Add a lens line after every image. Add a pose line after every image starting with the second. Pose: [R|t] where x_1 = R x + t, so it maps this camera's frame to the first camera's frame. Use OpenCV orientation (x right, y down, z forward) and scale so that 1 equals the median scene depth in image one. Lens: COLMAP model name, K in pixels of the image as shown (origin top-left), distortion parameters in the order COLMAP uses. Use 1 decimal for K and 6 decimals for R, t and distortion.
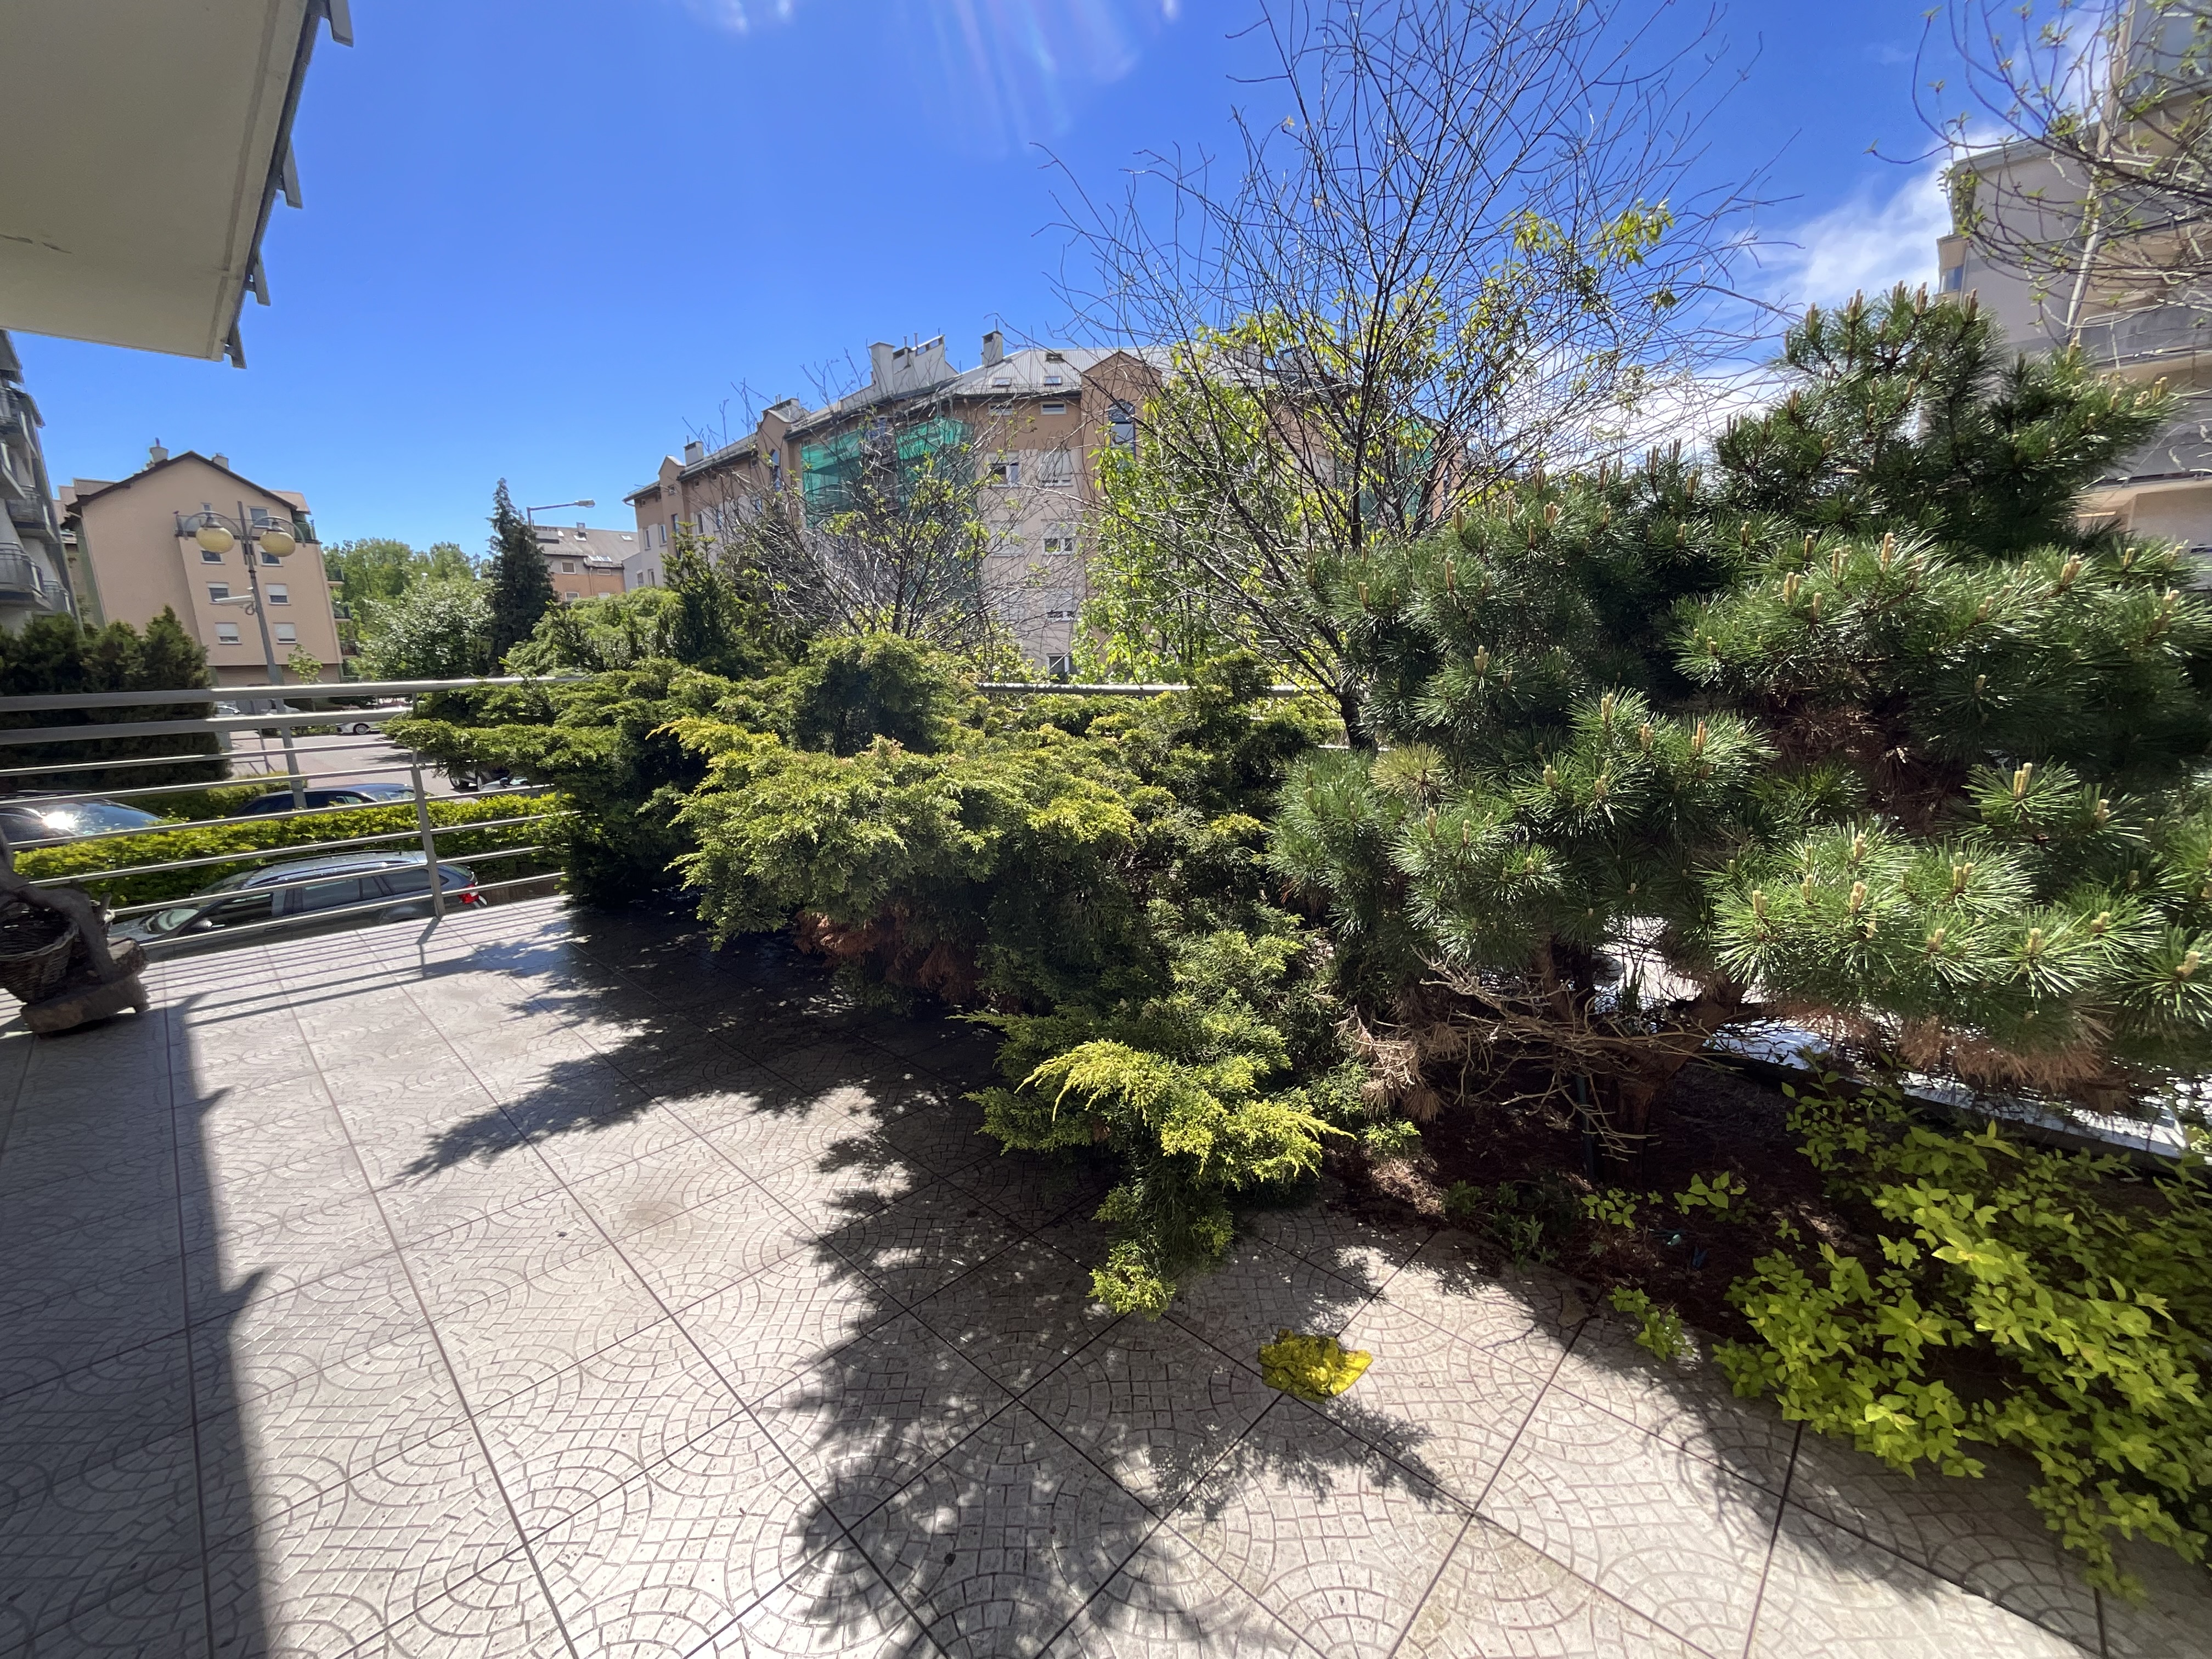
lens RADIAL K [[899.1, 0, 1105.6], [0, 899.1, 828.1], [0, 0, 1]] dist [0.002414, -0.000905]
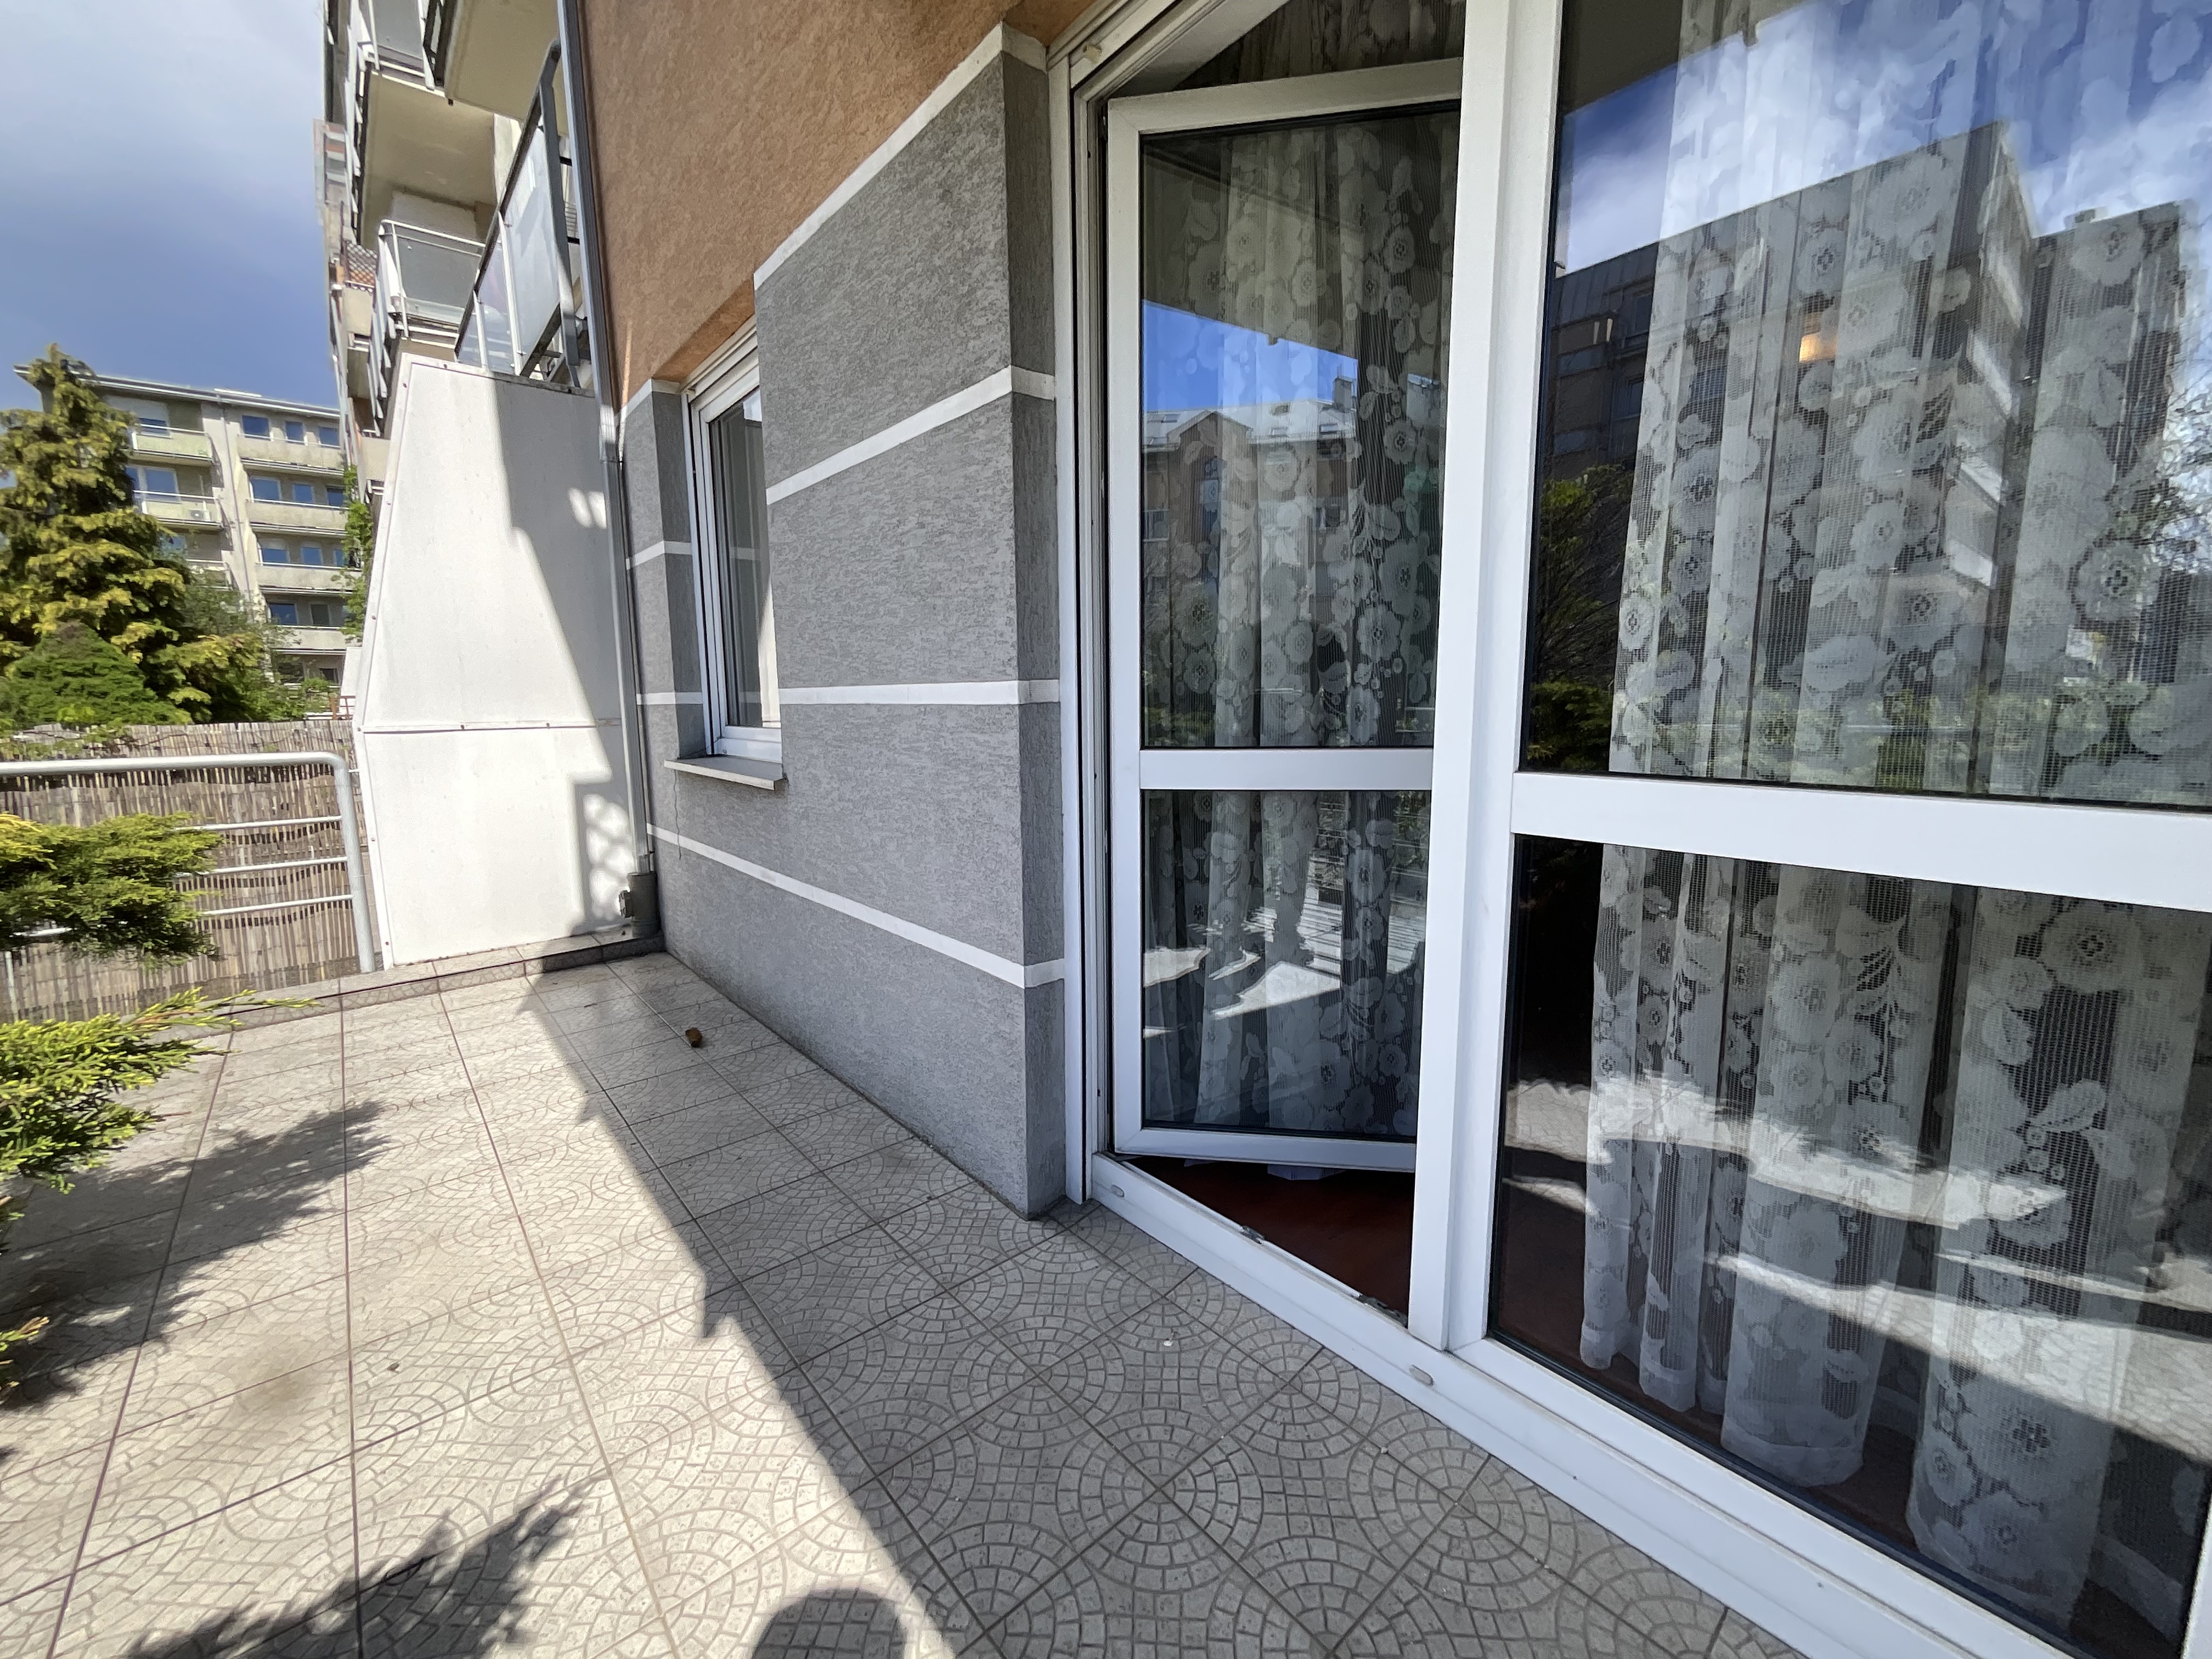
lens RADIAL K [[899.1, 0, 1106.8], [0, 899.1, 825.1], [0, 0, 1]] dist [0.002414, -0.000905]
pose [[-0.993022, 0.034478, 0.112777, -1.591262], [0.071918, 0.934946, 0.347424, -0.323211], [-0.093462, 0.353110, -0.930902, 1.773470]]
